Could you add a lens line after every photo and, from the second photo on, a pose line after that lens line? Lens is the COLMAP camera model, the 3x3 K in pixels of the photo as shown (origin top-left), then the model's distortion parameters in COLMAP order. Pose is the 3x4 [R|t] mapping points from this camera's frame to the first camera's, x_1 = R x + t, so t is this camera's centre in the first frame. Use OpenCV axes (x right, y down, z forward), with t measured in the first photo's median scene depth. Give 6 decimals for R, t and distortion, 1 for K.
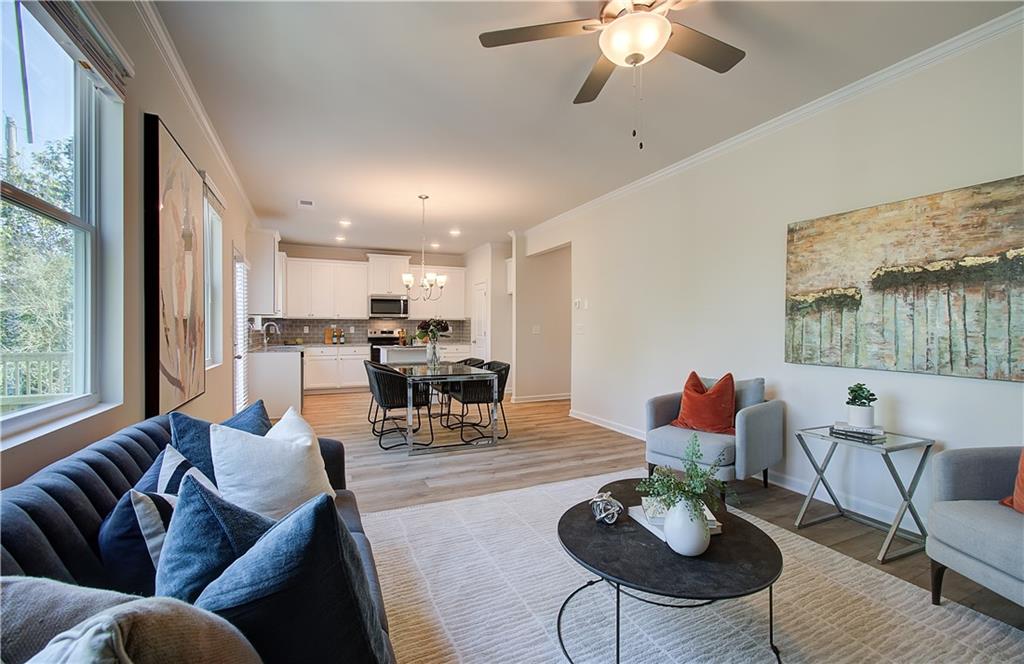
lens RADIAL K [[447.7, 0, 513.9], [0, 447.7, 329.9], [0, 0, 1]] dist [0.018149, -0.009226]
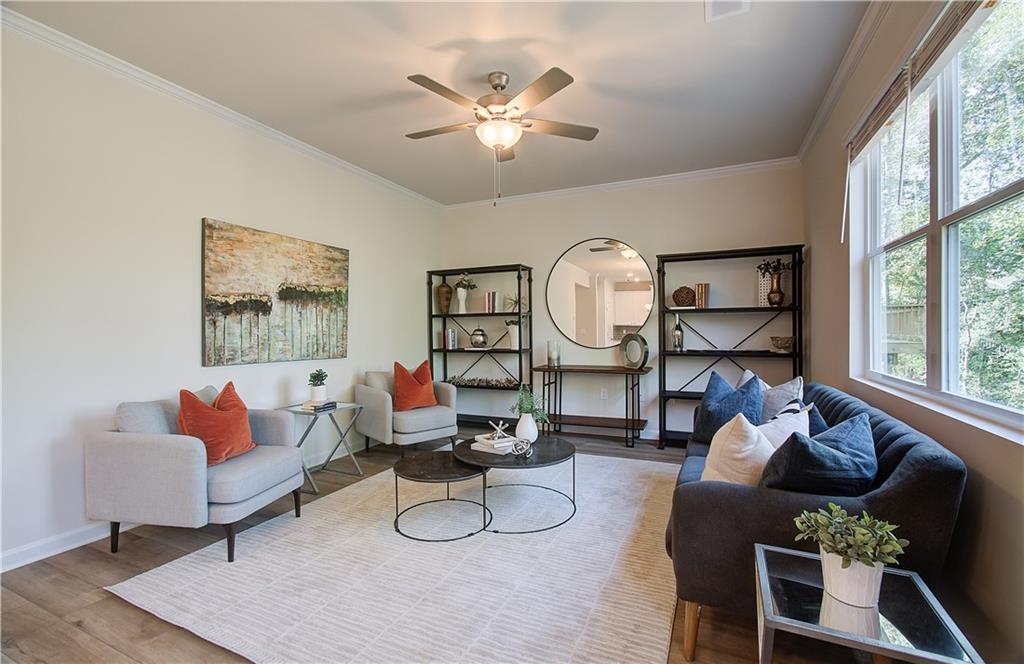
lens RADIAL K [[448.6, 0, 521.9], [0, 448.6, 332.0], [0, 0, 1]] dist [-0.036262, 0.016461]
pose [[-0.675005, -0.000977, 0.737813, -0.521619], [0.007561, 0.999937, 0.008242, -0.001418], [-0.737775, 0.011142, -0.674955, 1.170675]]
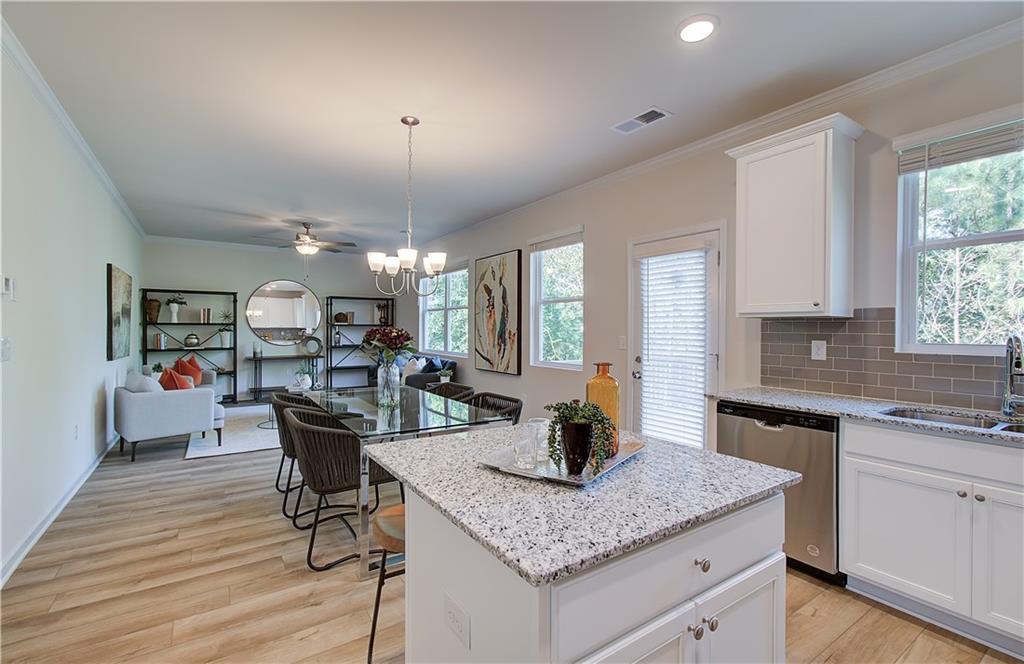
lens RADIAL K [[442.5, 0, 522.5], [0, 442.5, 331.0], [0, 0, 1]] dist [-0.000429, -0.000331]
pose [[-0.982009, -0.003549, -0.188799, -0.417932], [-0.004898, 0.999966, 0.006677, -0.038597], [0.188769, 0.007481, -0.981993, 2.718406]]
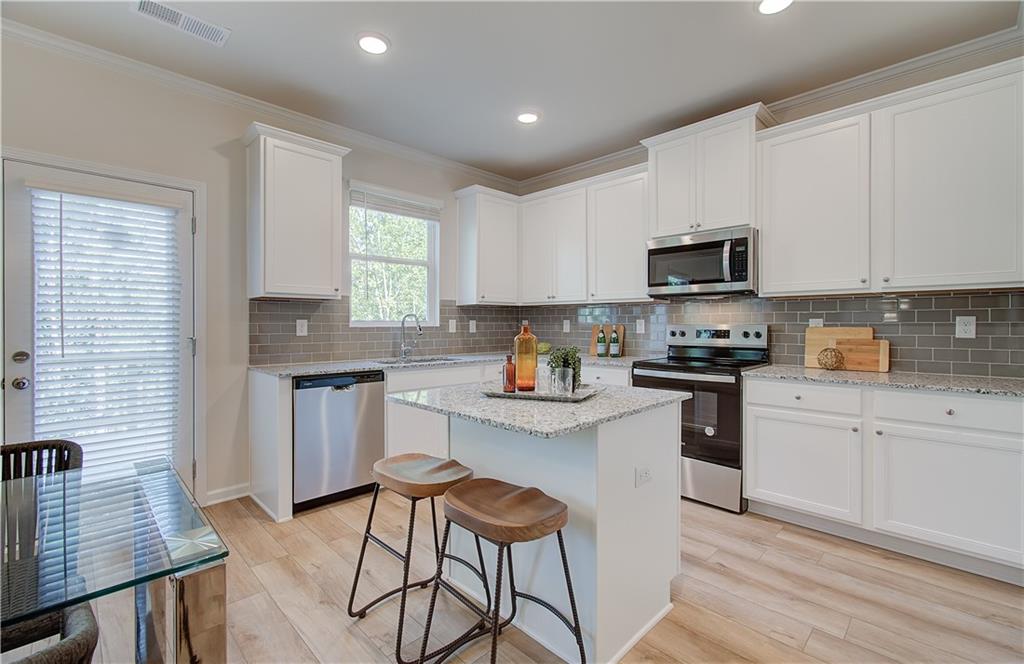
lens RADIAL K [[447.7, 0, 513.9], [0, 447.7, 329.9], [0, 0, 1]] dist [0.018149, -0.009226]
pose [[0.364785, 0.010442, -0.931033, 0.040452], [-0.002942, 0.999945, 0.010062, -0.004038], [0.931087, -0.000932, 0.364796, 2.023256]]
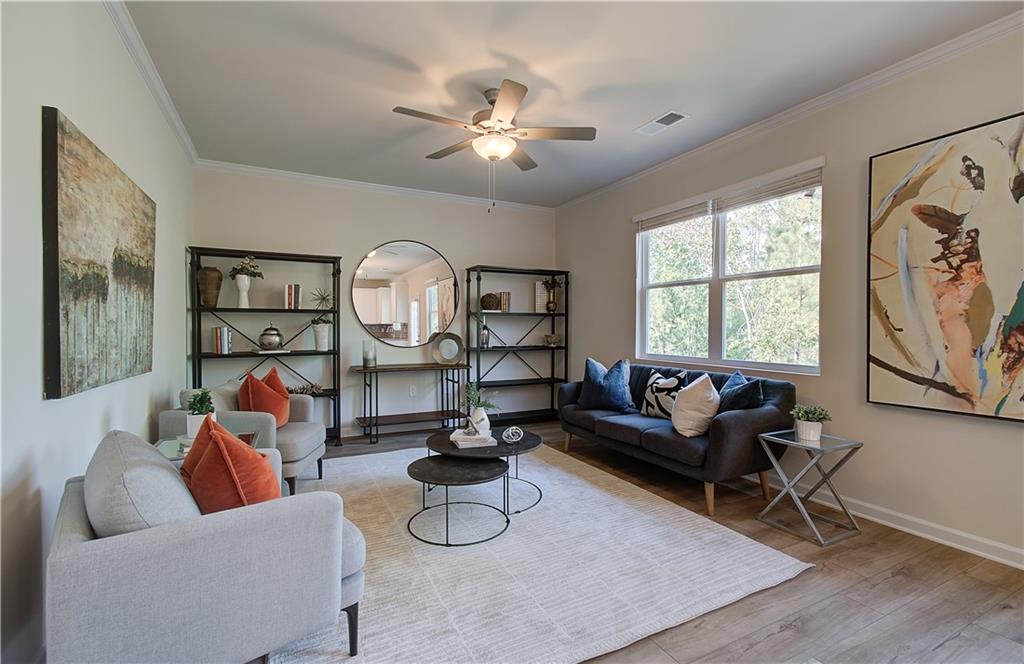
lens RADIAL K [[448.6, 0, 521.9], [0, 448.6, 332.0], [0, 0, 1]] dist [-0.036262, 0.016461]
pose [[-0.997544, -0.001582, -0.070025, 0.160360], [-0.002437, 0.999923, 0.012130, -0.004625], [0.070000, 0.012270, -0.997472, 1.552137]]
